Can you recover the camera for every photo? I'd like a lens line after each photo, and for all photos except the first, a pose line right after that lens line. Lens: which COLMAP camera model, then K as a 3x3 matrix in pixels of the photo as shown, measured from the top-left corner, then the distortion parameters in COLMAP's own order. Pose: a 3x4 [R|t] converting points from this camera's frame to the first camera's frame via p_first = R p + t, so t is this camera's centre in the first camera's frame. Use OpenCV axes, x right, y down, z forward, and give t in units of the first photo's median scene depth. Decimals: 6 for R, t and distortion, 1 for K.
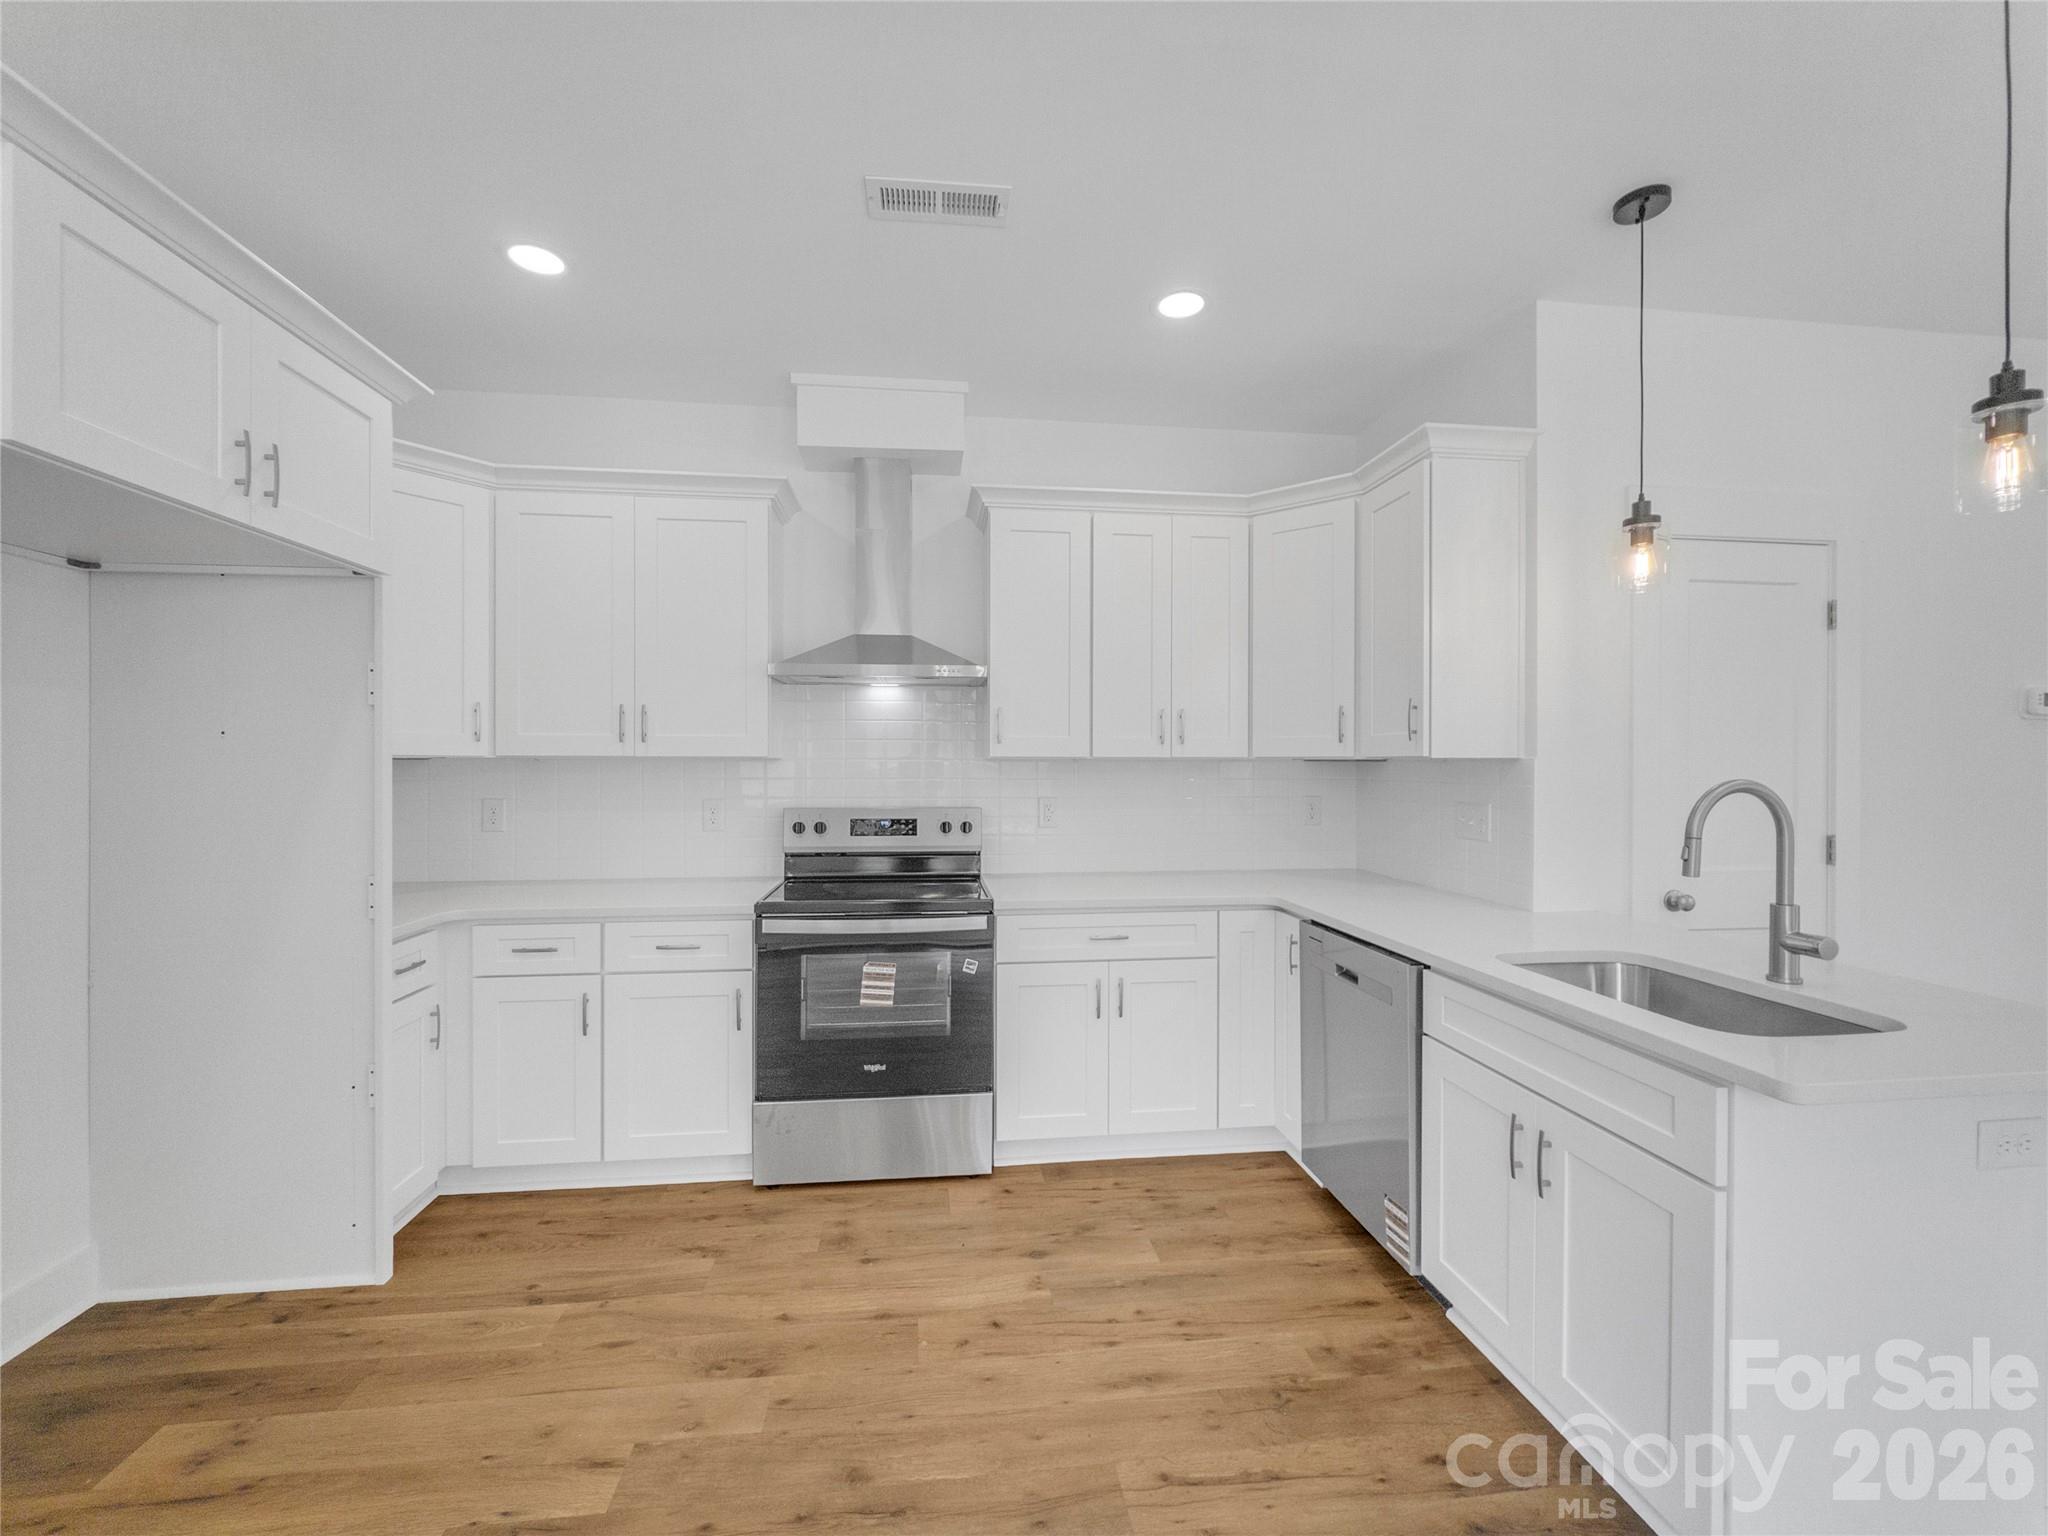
lens RADIAL K [[829.2, 0, 1032.8], [0, 829.2, 767.5], [0, 0, 1]] dist [-0.000680, -0.000174]
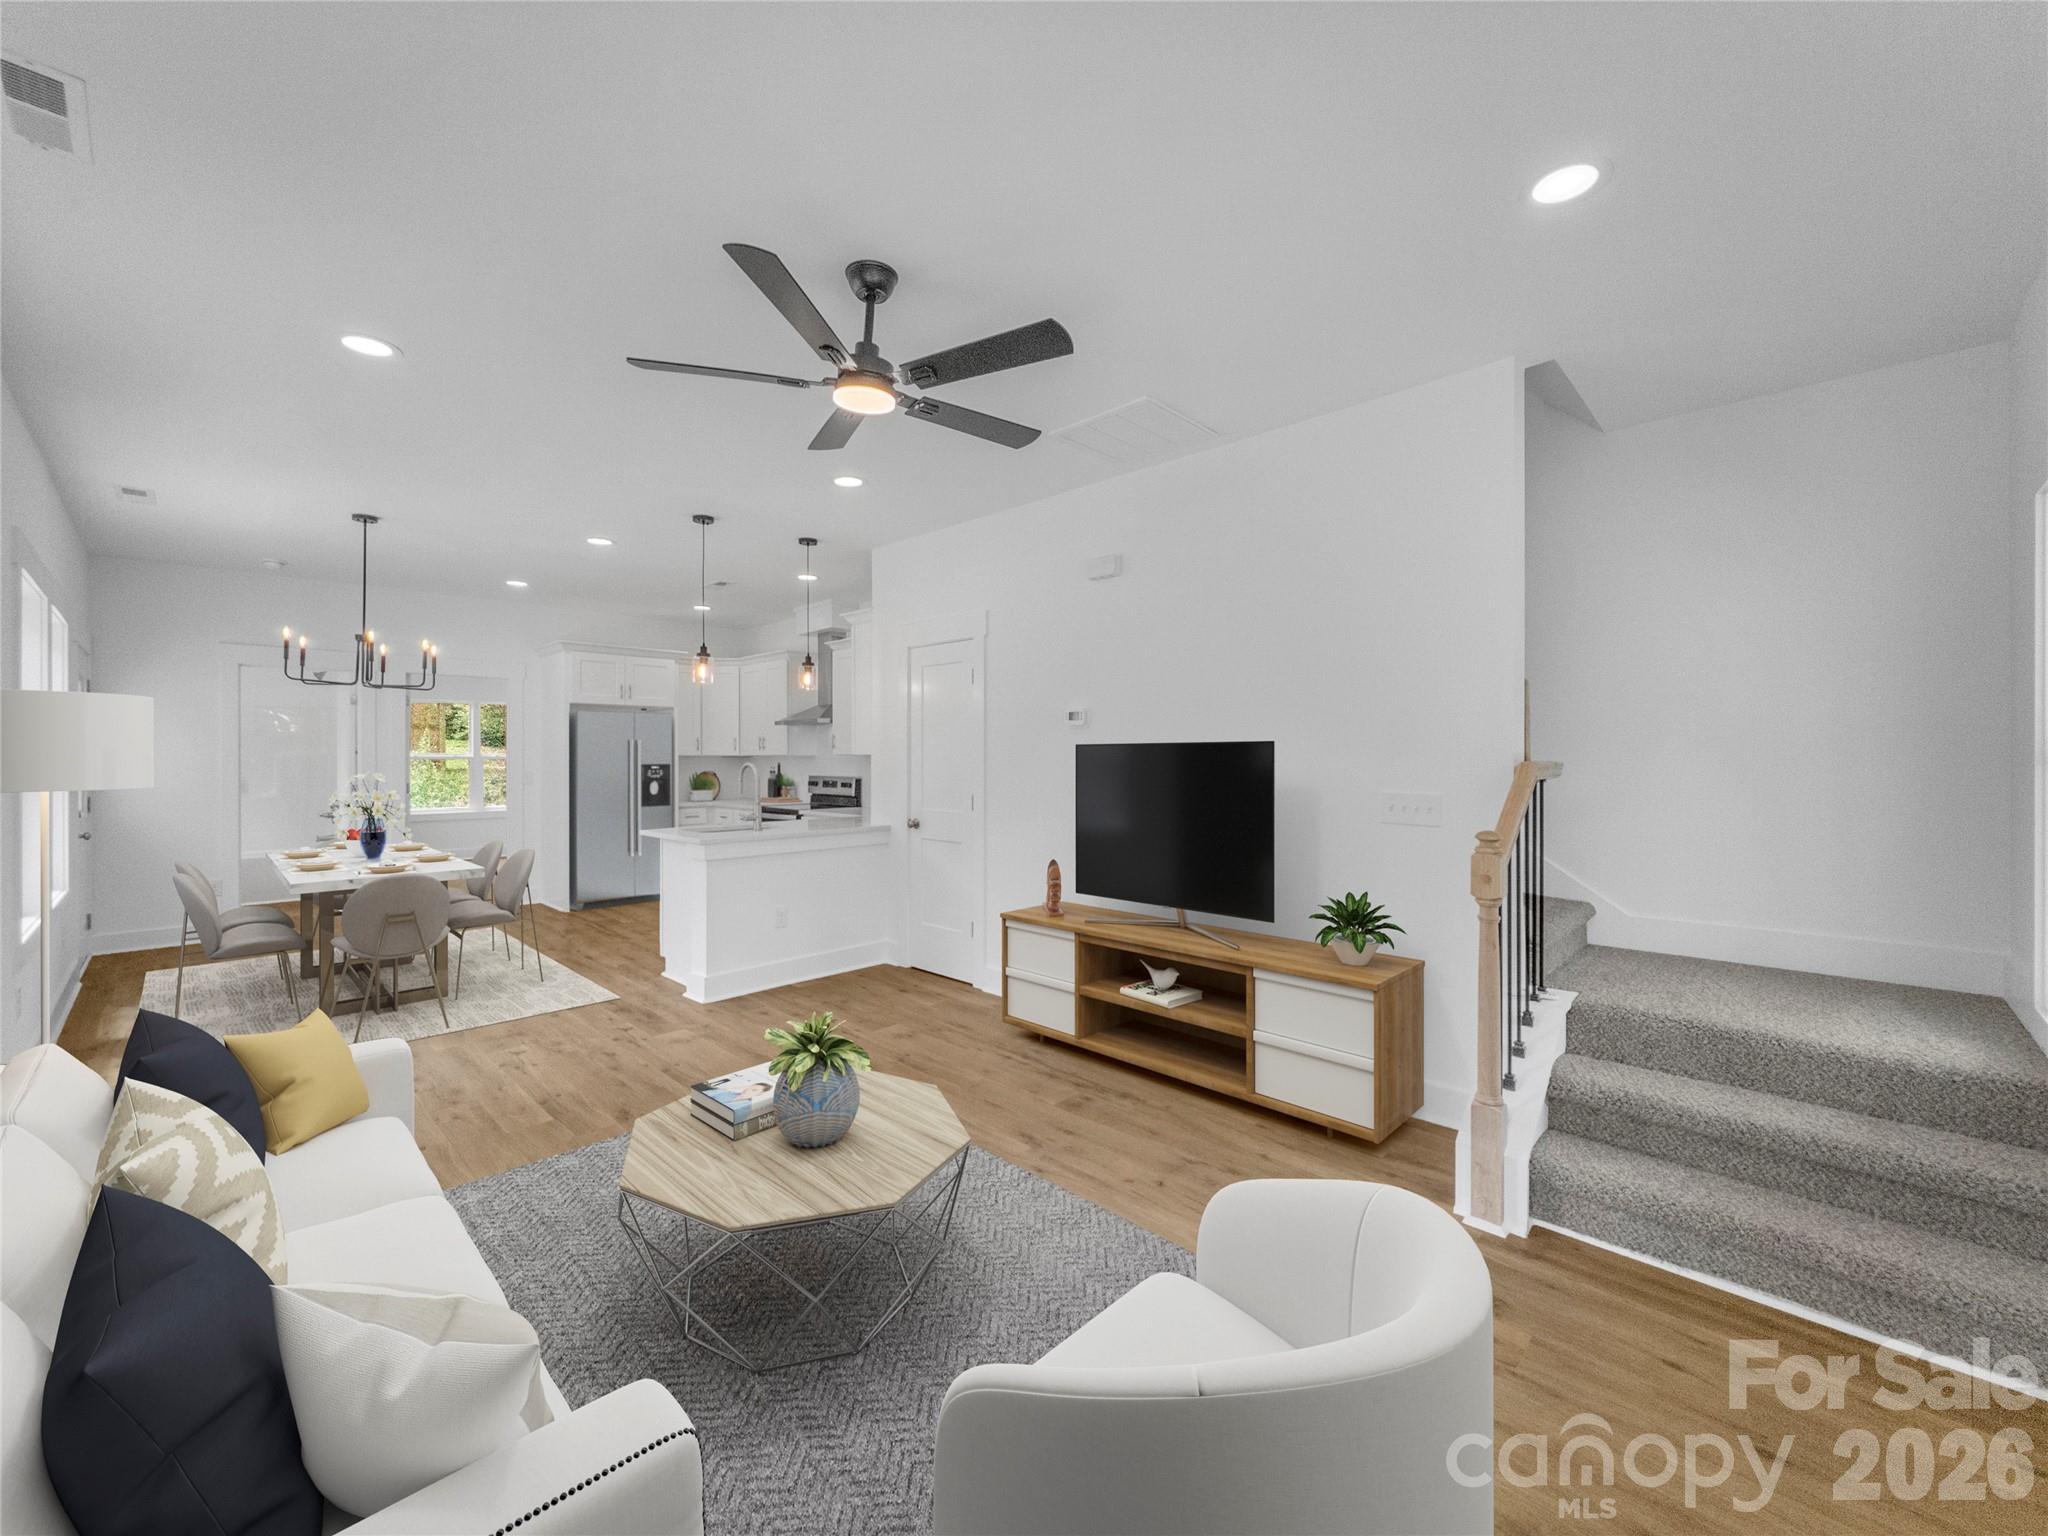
lens RADIAL K [[829.2, 0, 1020.1], [0, 829.2, 758.5], [0, 0, 1]] dist [-0.000680, -0.000174]
pose [[0.617631, -0.000139, -0.786468, 2.553889], [0.000069, 1.000000, -0.000122, -0.002855], [0.786468, 0.000021, 0.617631, -0.073830]]
